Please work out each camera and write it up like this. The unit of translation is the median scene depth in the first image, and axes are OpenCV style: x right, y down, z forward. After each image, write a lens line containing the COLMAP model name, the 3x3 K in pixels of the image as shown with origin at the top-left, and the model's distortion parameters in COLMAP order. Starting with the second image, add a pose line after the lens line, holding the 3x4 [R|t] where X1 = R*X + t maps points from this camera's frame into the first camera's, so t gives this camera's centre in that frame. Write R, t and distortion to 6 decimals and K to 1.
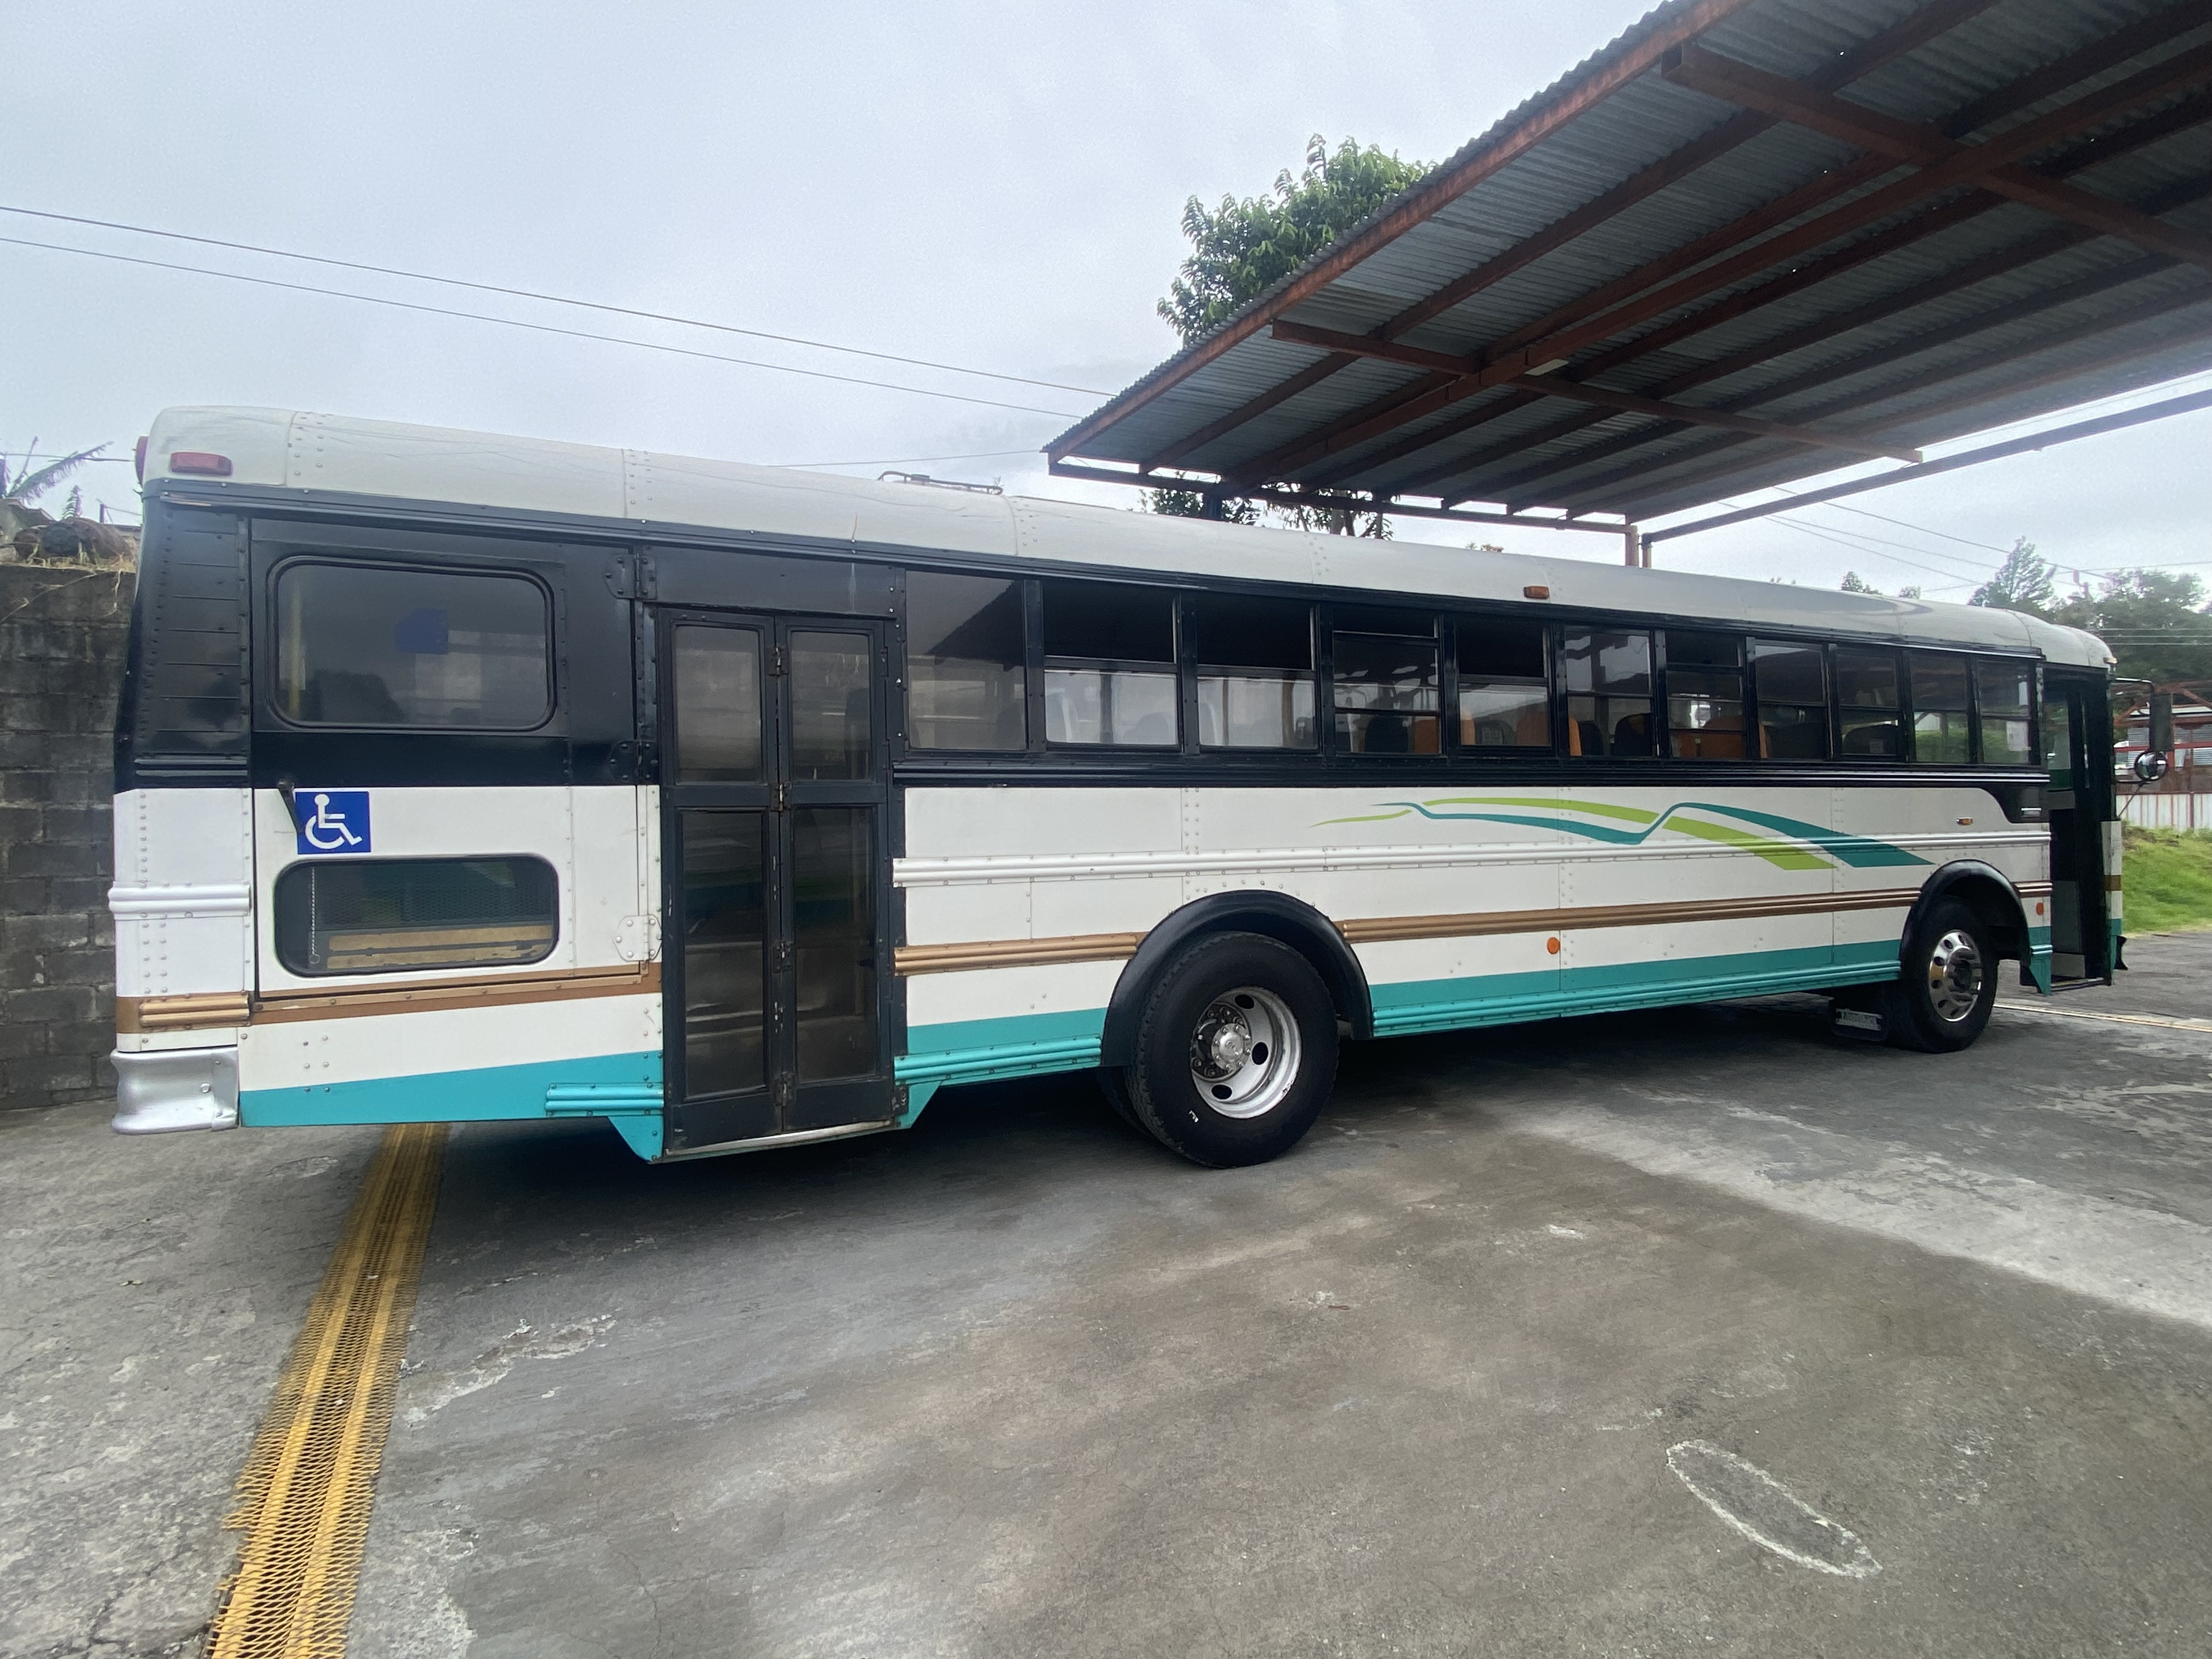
lens RADIAL K [[1144.1, 0, 1102.1], [0, 1144.1, 828.7], [0, 0, 1]] dist [0.022984, -0.023934]
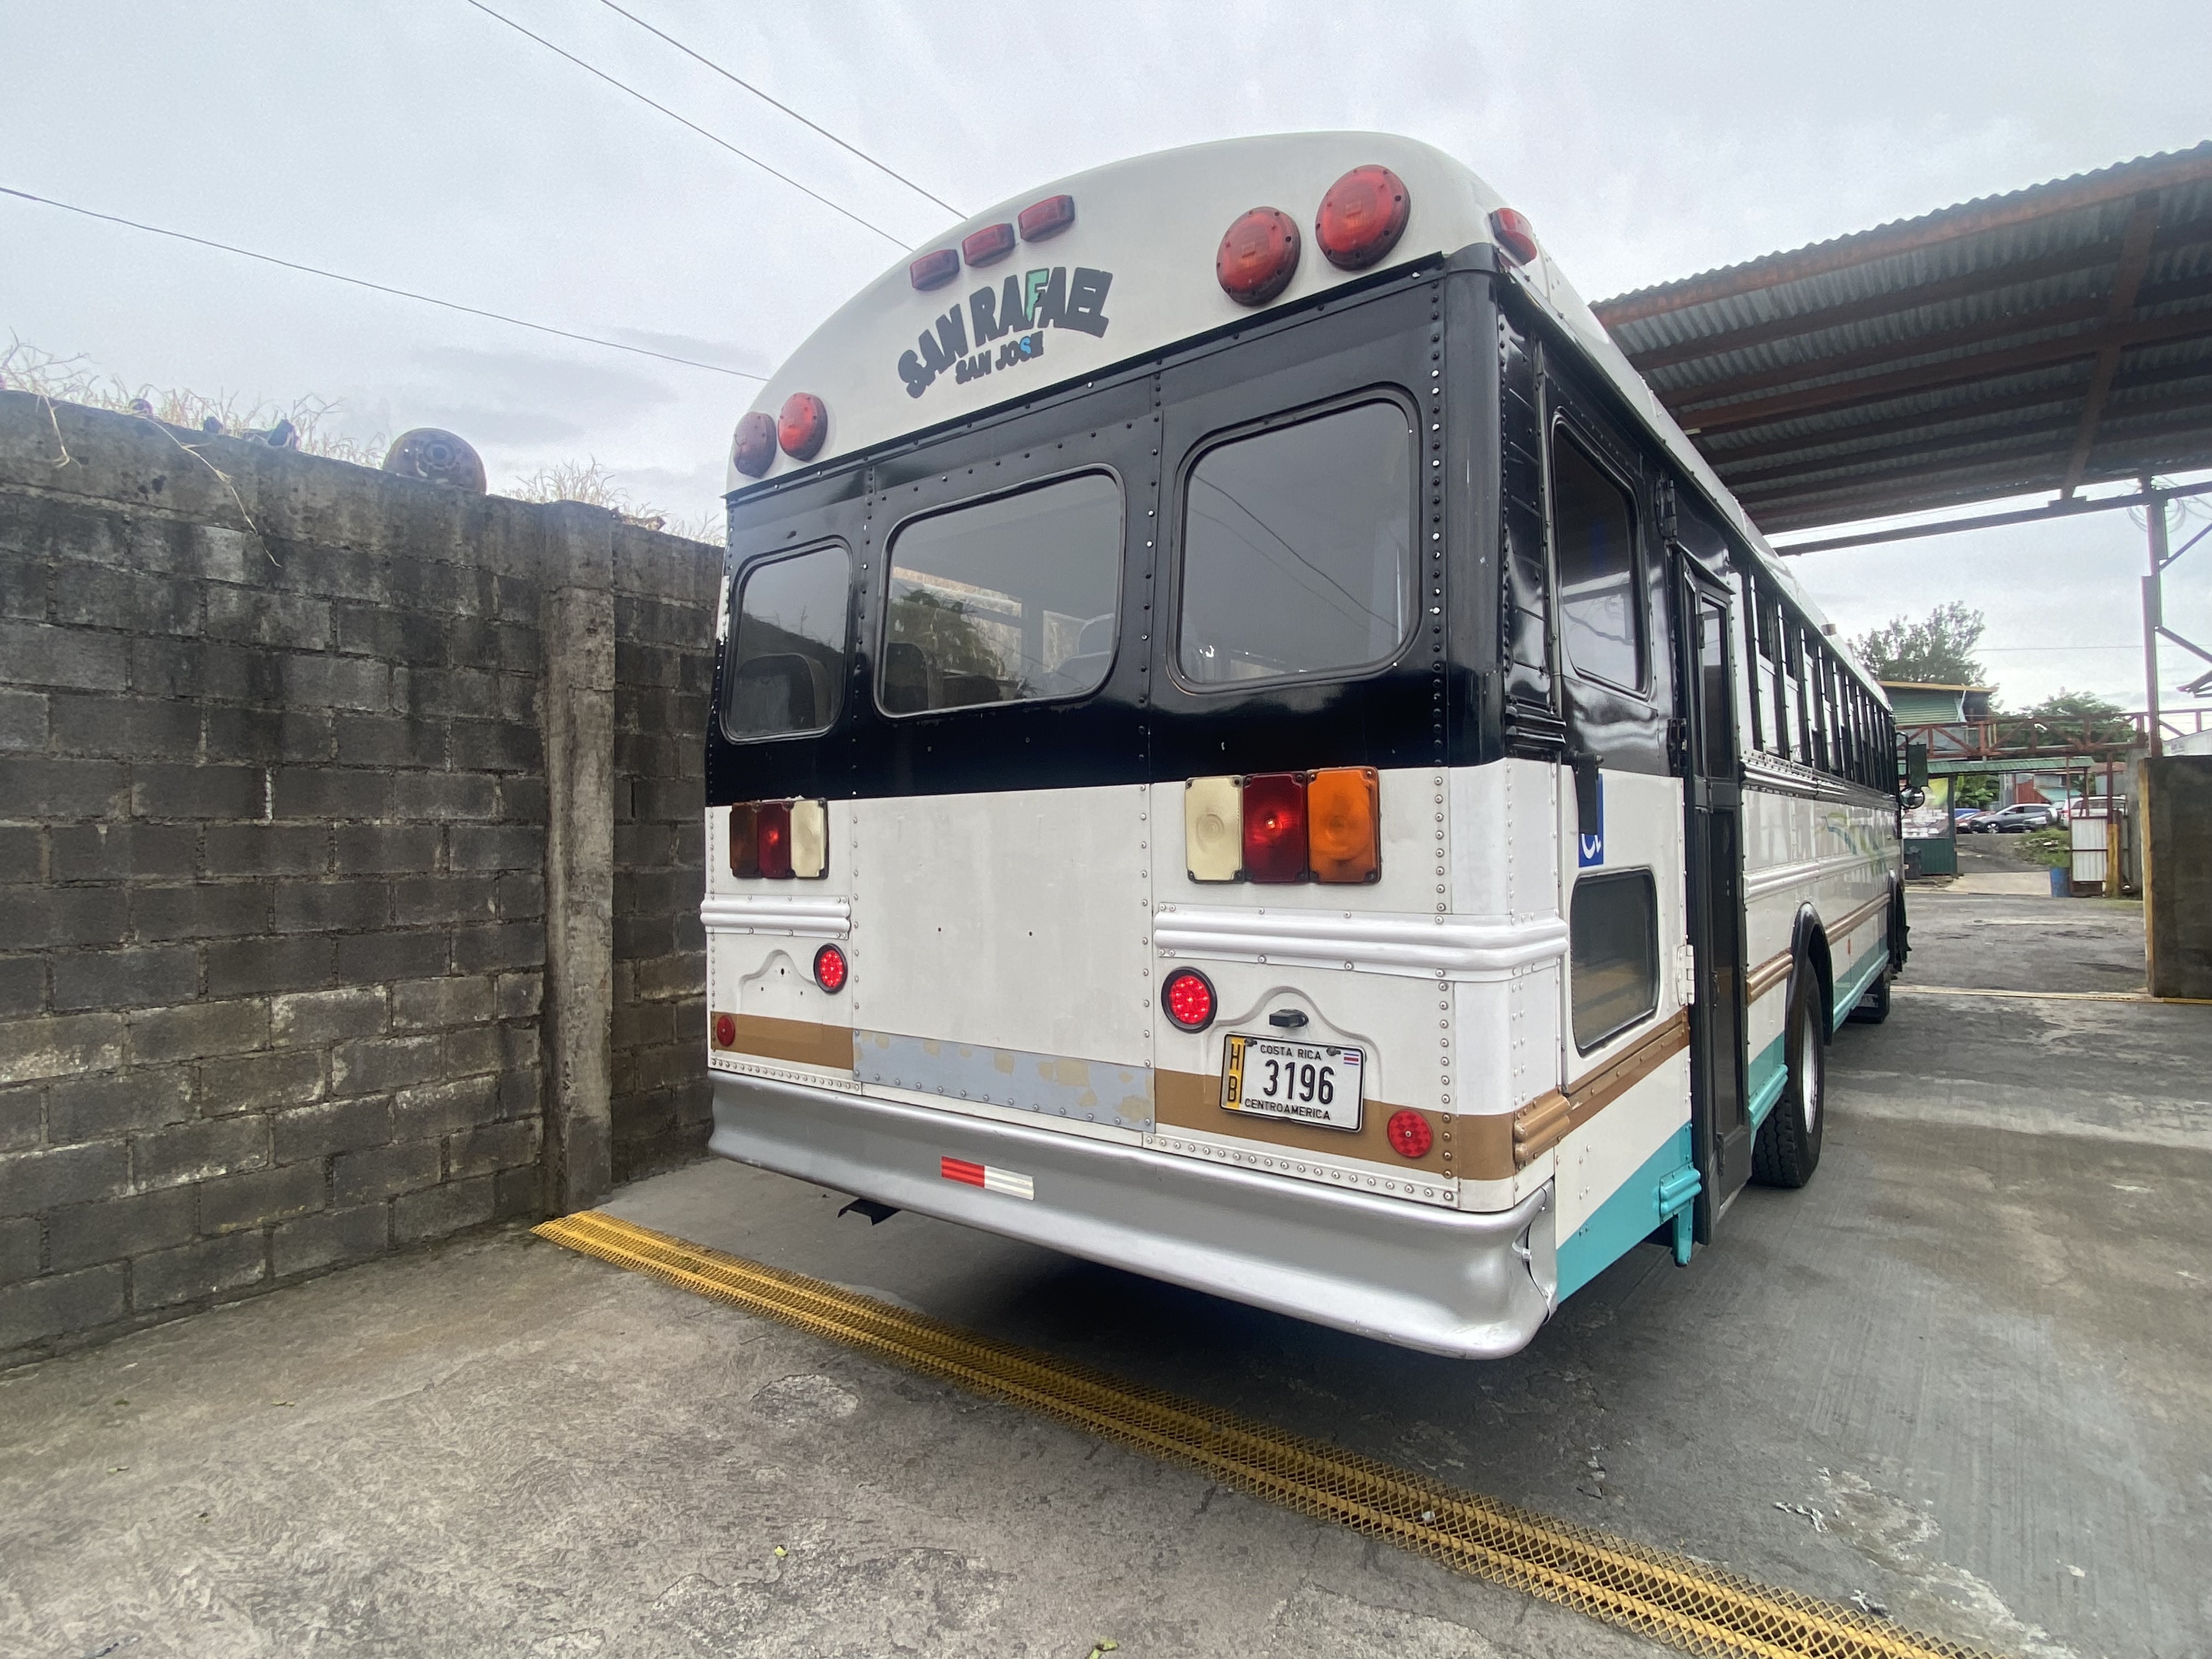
lens RADIAL K [[1147.3, 0, 1107.3], [0, 1147.3, 831.9], [0, 0, 1]] dist [0.017277, -0.020499]
pose [[0.887106, -0.001691, 0.461562, -0.924370], [0.016704, 0.999456, -0.028442, 0.012299], [-0.461263, 0.032941, 0.886652, 0.409615]]
